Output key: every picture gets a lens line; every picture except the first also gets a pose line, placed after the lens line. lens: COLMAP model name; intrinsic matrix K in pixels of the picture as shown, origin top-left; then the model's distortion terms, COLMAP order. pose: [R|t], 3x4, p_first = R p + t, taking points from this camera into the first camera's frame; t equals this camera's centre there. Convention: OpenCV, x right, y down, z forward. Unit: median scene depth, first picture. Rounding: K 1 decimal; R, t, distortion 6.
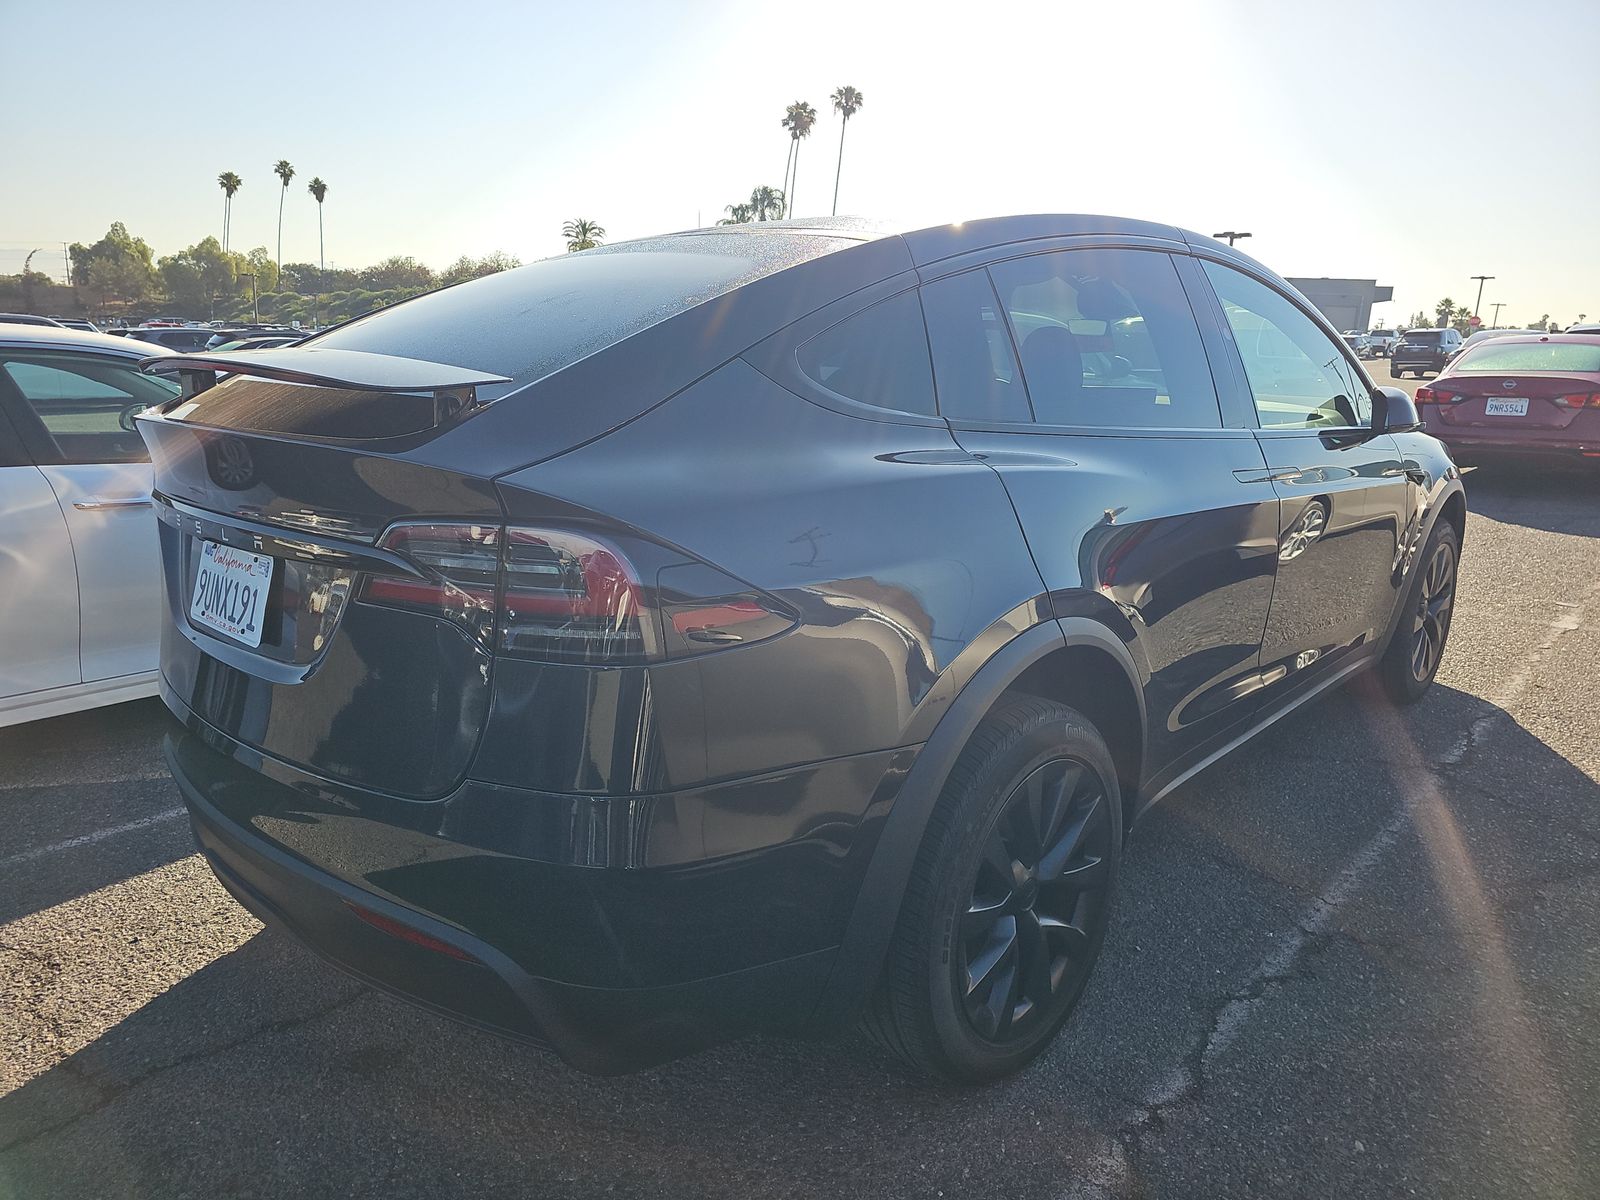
lens RADIAL K [[1075.5, 0, 800.0], [0, 1075.5, 600.0], [0, 0, 1]] dist [-0.000191, 0.000484]
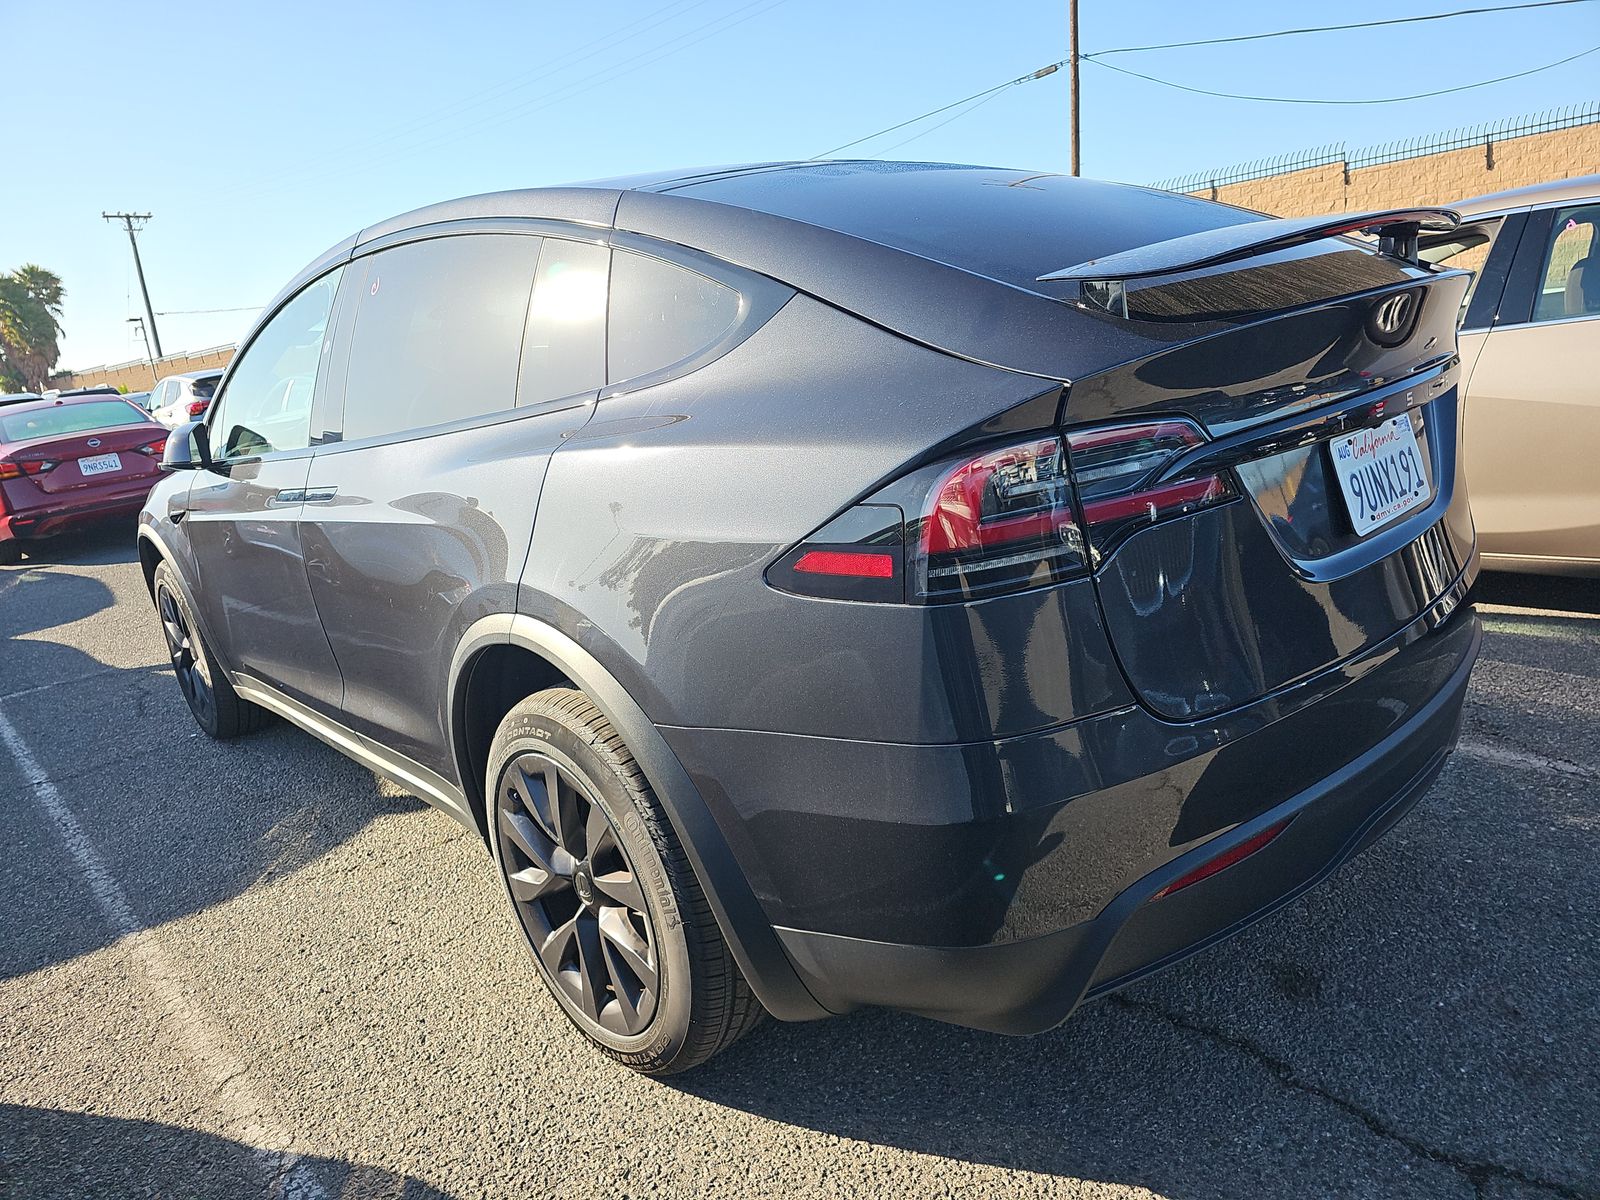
lens RADIAL K [[1075.5, 0, 800.0], [0, 1075.5, 600.0], [0, 0, 1]] dist [-0.000191, 0.000484]
pose [[0.073629, -0.263700, 0.961791, -1.424524], [0.352067, 0.909187, 0.222325, -0.278385], [-0.933074, 0.322245, 0.159783, 1.304055]]
